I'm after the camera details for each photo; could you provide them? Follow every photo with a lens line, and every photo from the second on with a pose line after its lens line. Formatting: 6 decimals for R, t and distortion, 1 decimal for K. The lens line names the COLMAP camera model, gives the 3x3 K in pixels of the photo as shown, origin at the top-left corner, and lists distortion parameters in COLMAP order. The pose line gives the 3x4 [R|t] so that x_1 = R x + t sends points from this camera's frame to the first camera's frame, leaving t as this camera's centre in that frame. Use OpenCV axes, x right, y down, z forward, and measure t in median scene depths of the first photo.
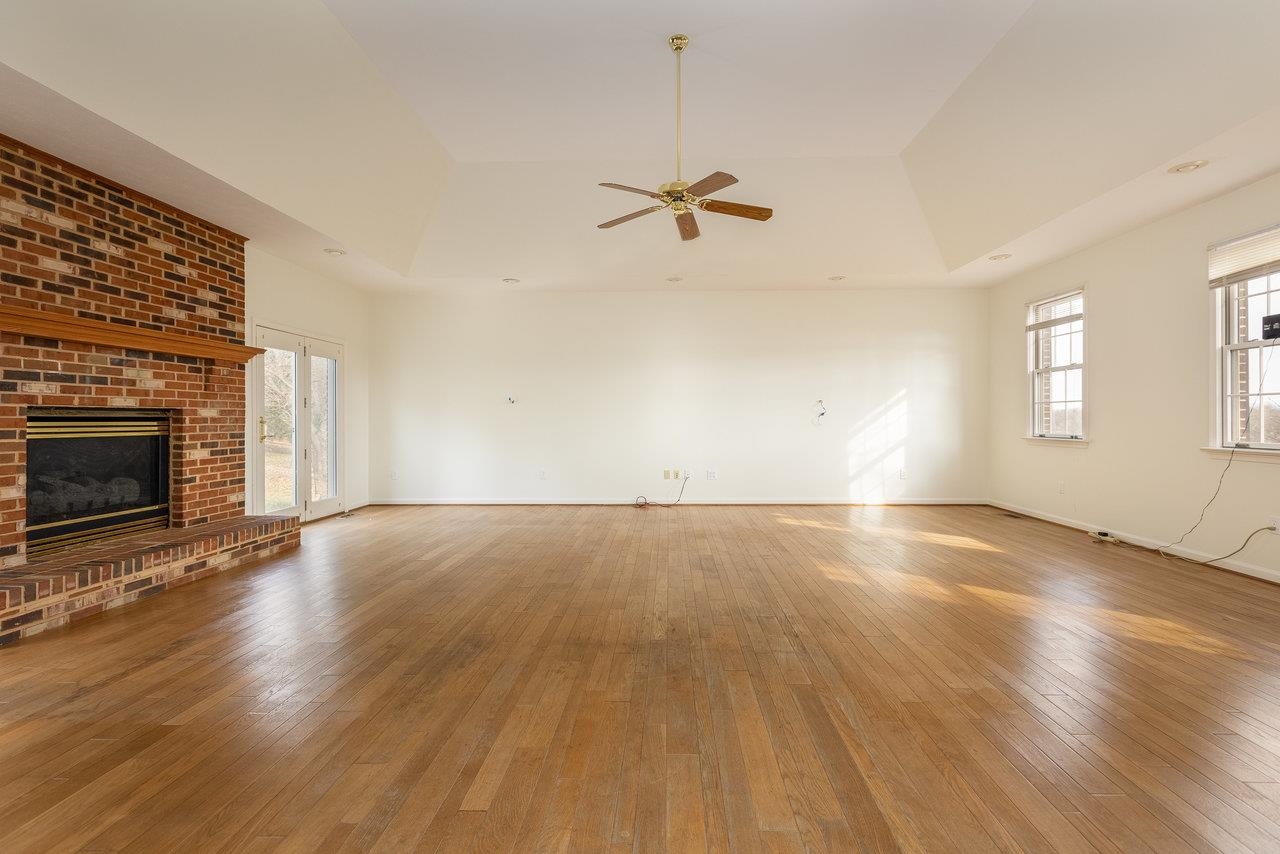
lens RADIAL K [[596.1, 0, 640.0], [0, 596.1, 427.0], [0, 0, 1]] dist [-0.031342, -0.000178]
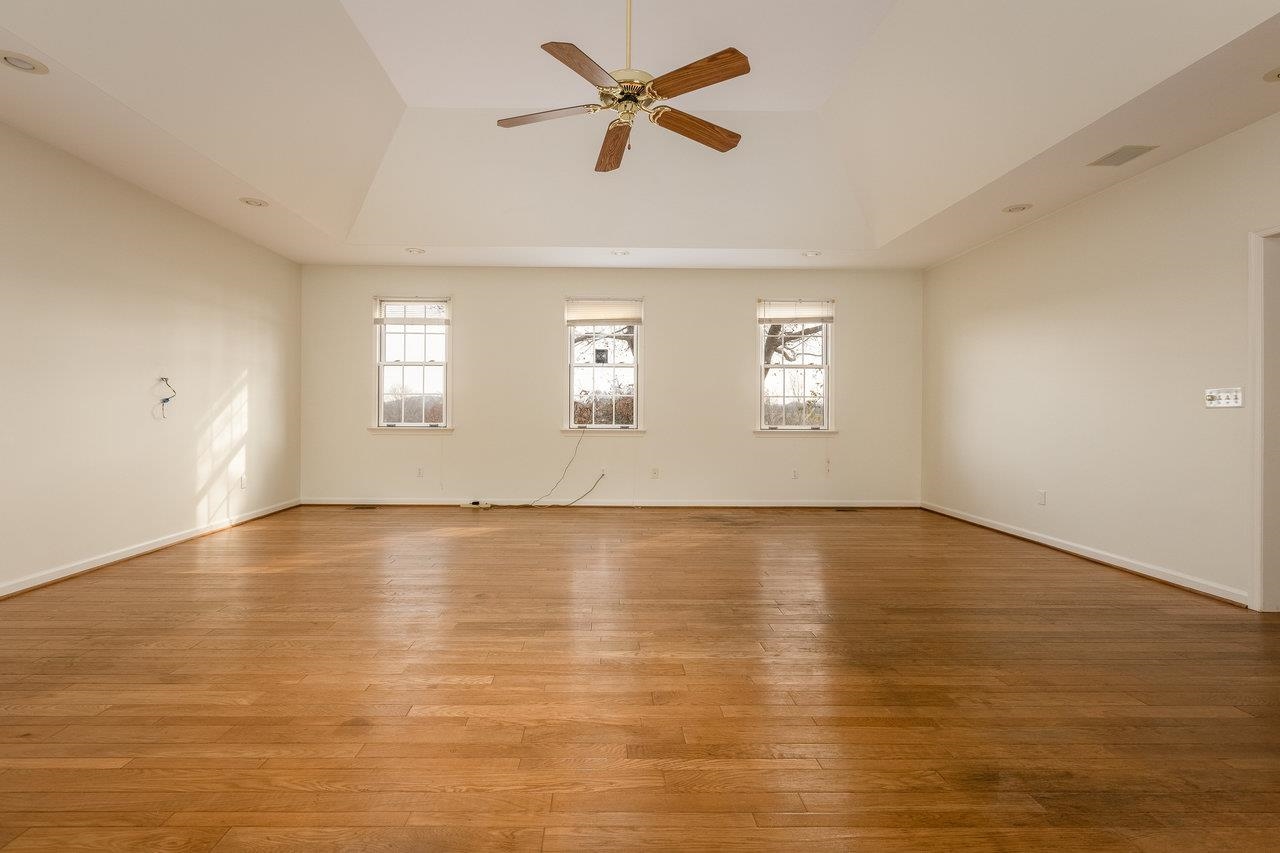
lens RADIAL K [[569.8, 0, 642.3], [0, 569.8, 418.6], [0, 0, 1]] dist [-0.001209, -0.000621]
pose [[-0.060161, -0.012268, 0.998113, -0.409757], [0.004179, 0.999913, 0.012542, -0.009525], [-0.998180, 0.004925, -0.060105, 0.676395]]
